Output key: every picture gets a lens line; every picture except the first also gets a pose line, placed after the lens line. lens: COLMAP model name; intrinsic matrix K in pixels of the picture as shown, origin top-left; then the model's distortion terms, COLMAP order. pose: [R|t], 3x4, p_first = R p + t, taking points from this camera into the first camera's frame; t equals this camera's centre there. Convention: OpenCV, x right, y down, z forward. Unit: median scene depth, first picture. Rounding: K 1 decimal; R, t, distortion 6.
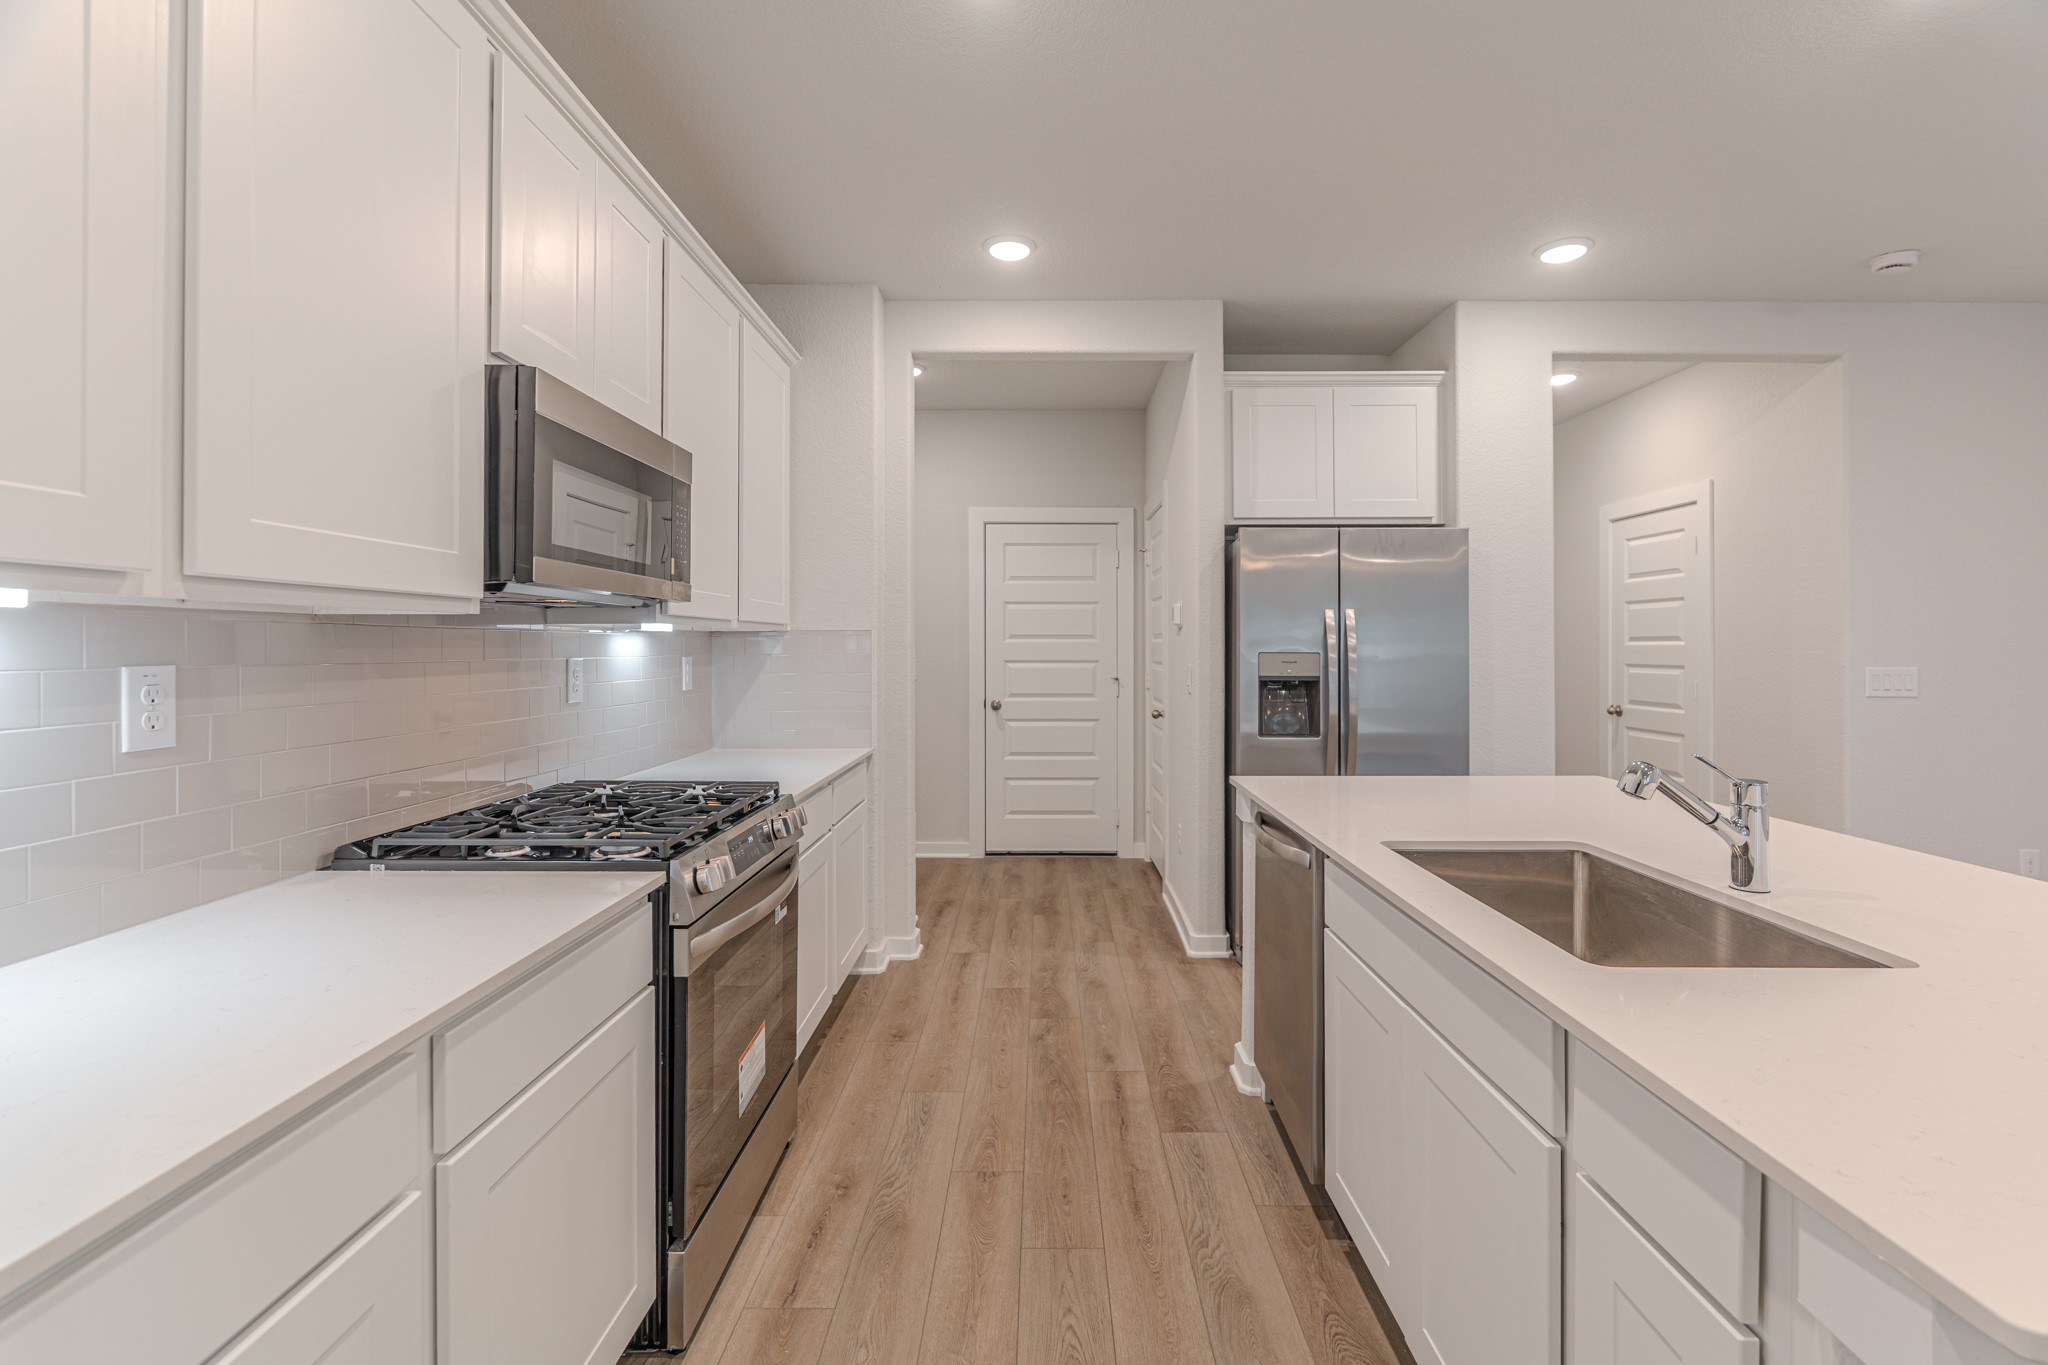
lens RADIAL K [[916.1, 0, 1044.4], [0, 916.1, 646.0], [0, 0, 1]] dist [-0.000226, 0.000036]
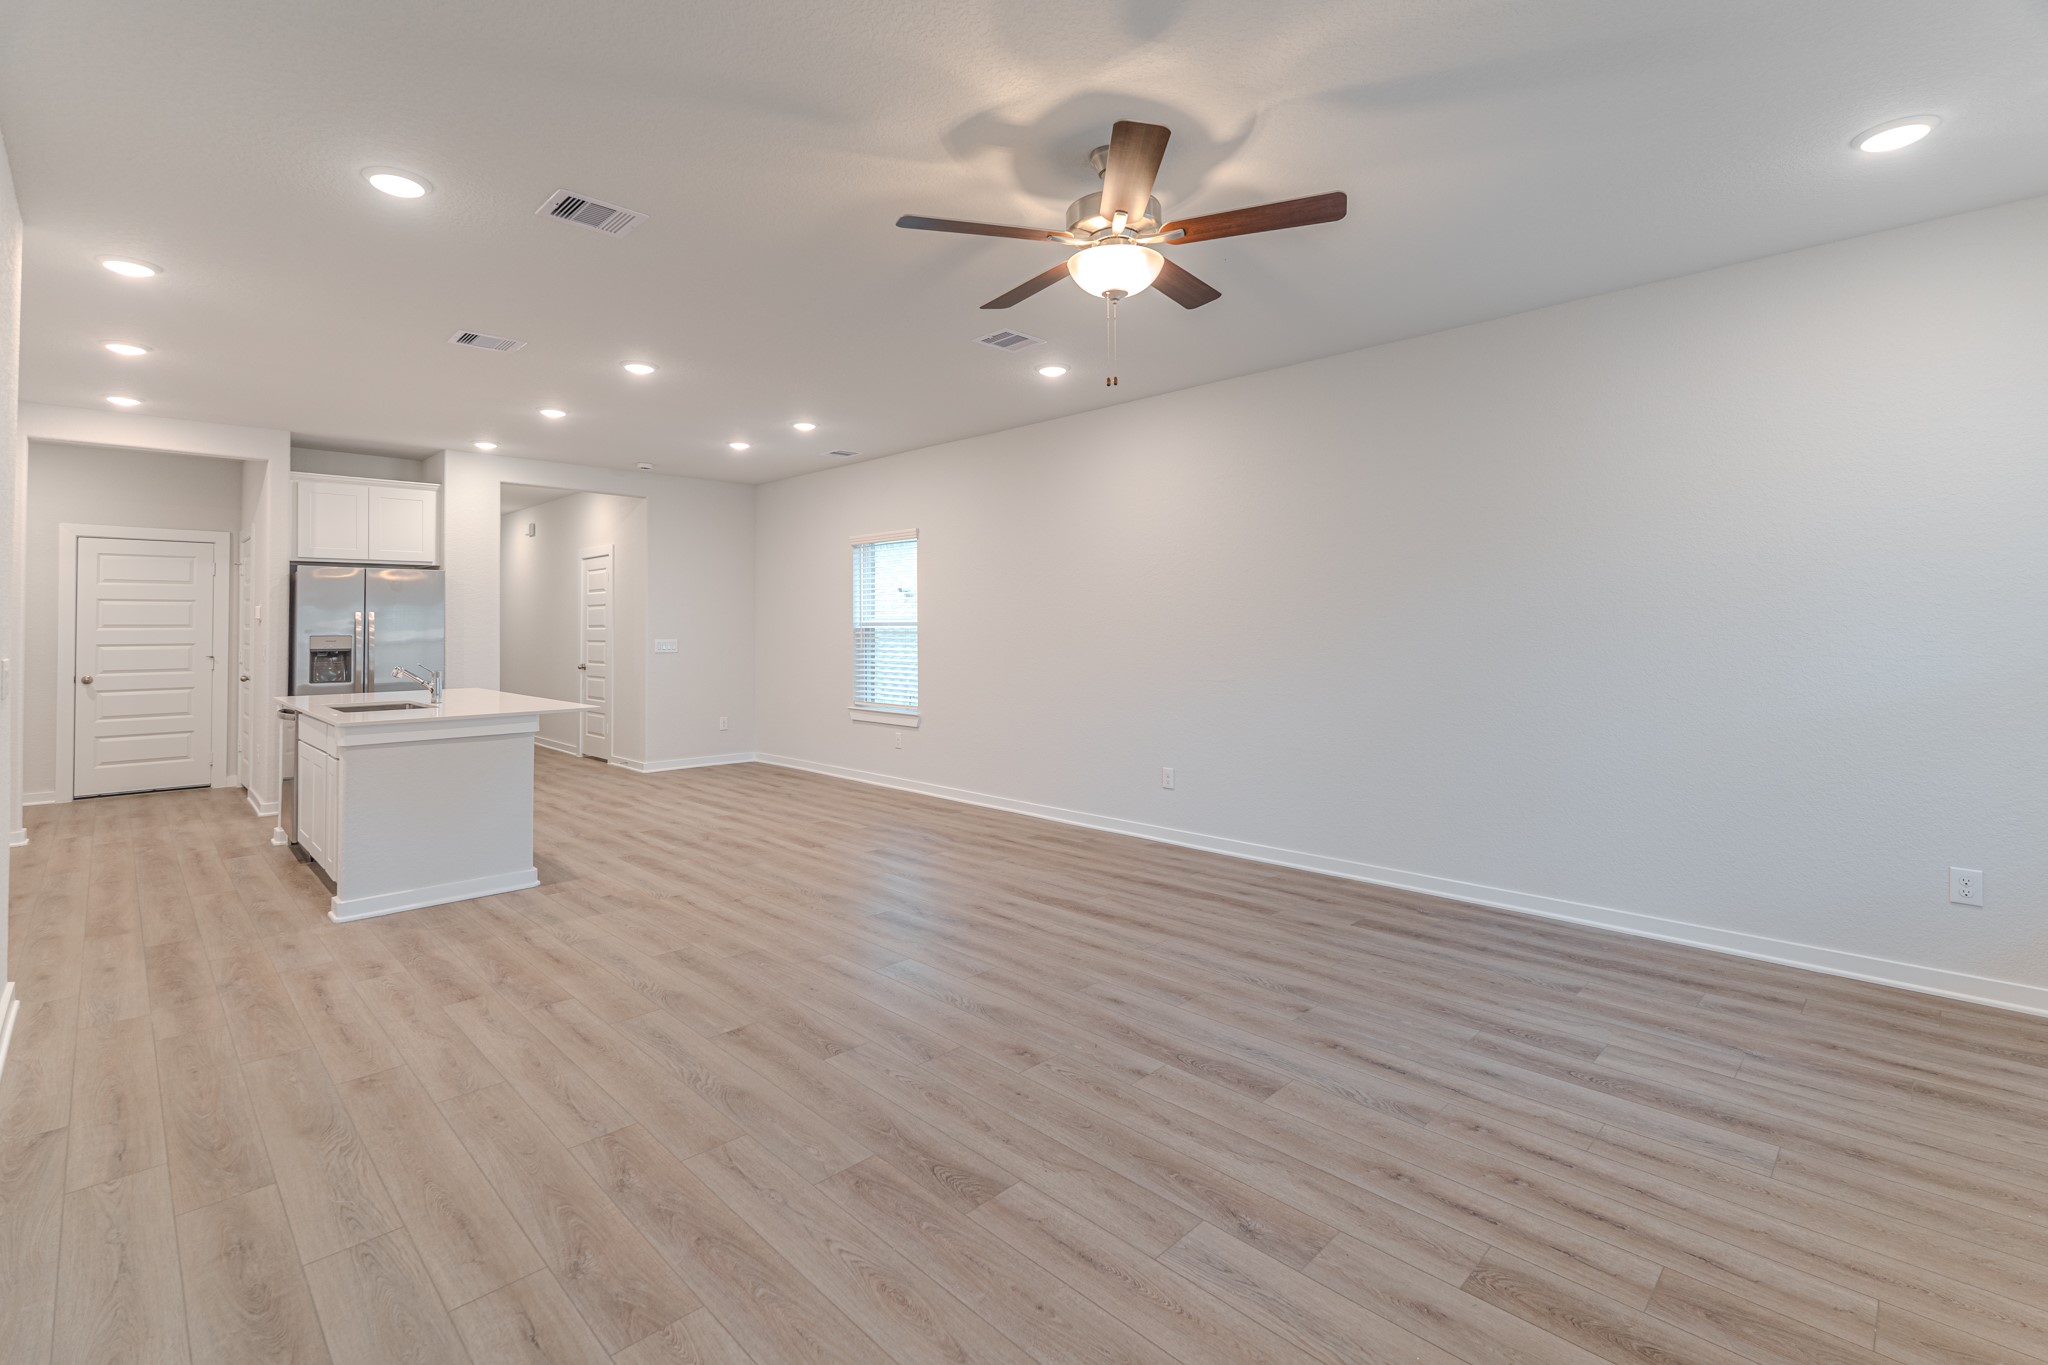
lens RADIAL K [[920.6, 0, 1001.2], [0, 920.6, 605.0], [0, 0, 1]] dist [-0.000422, -0.000942]
pose [[0.719192, 0.012718, 0.694695, -0.041702], [0.005683, 0.999691, -0.024185, -0.002099], [-0.694788, 0.021341, 0.718898, -1.181824]]
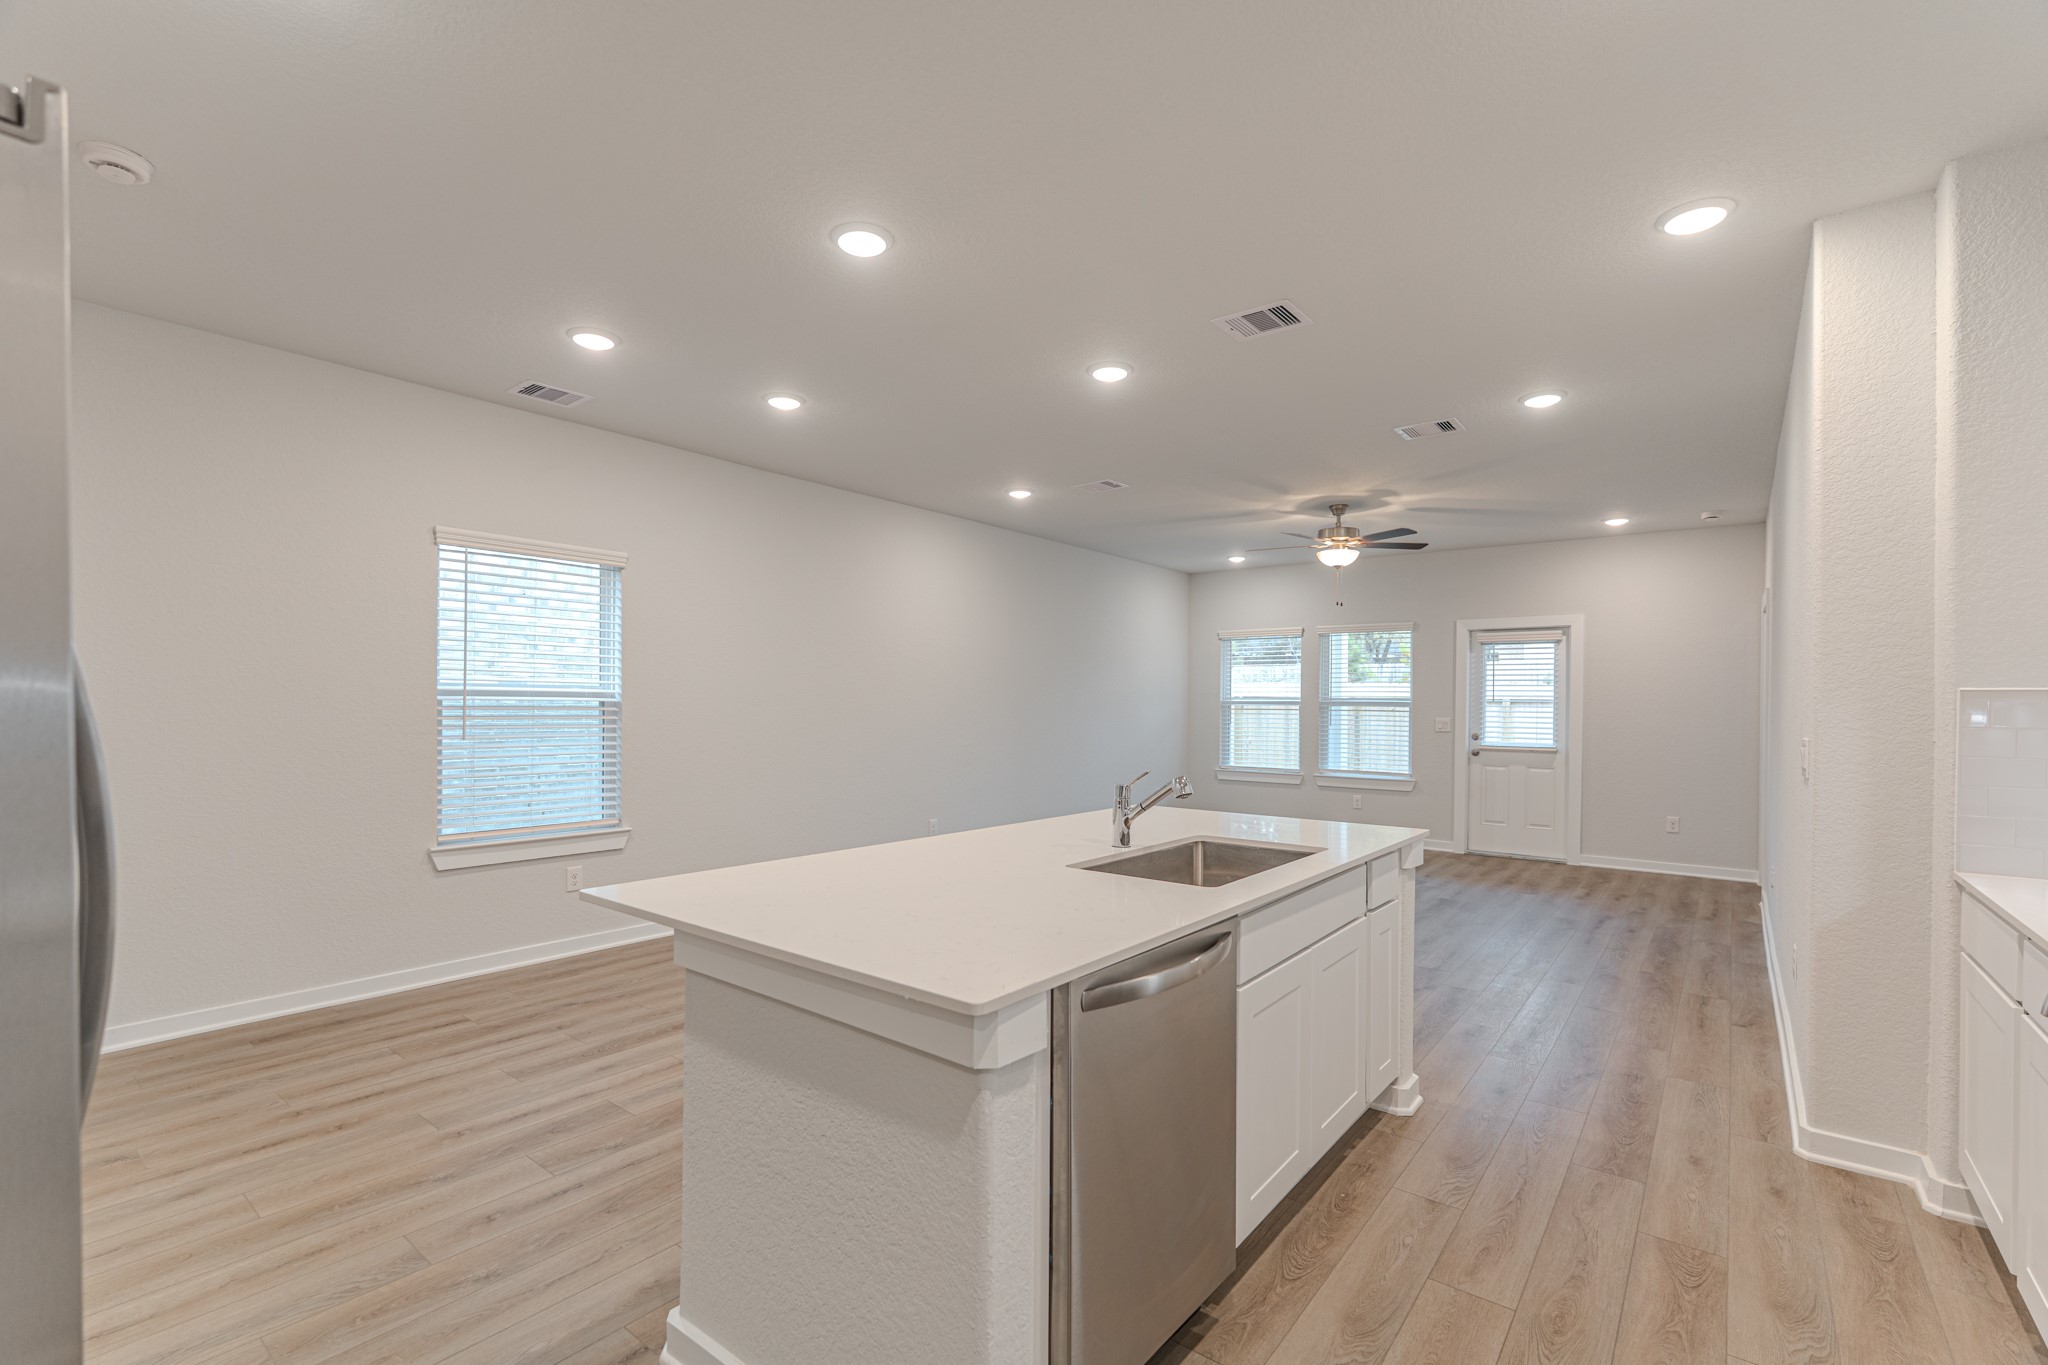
lens RADIAL K [[905.6, 0, 1027.8], [0, 905.6, 703.2], [0, 0, 1]] dist [-0.000679, -0.000235]
pose [[-0.786878, -0.005242, 0.617087, -0.063636], [-0.009072, 0.999954, -0.003075, -0.000512], [-0.617042, -0.008018, -0.786889, 0.996971]]
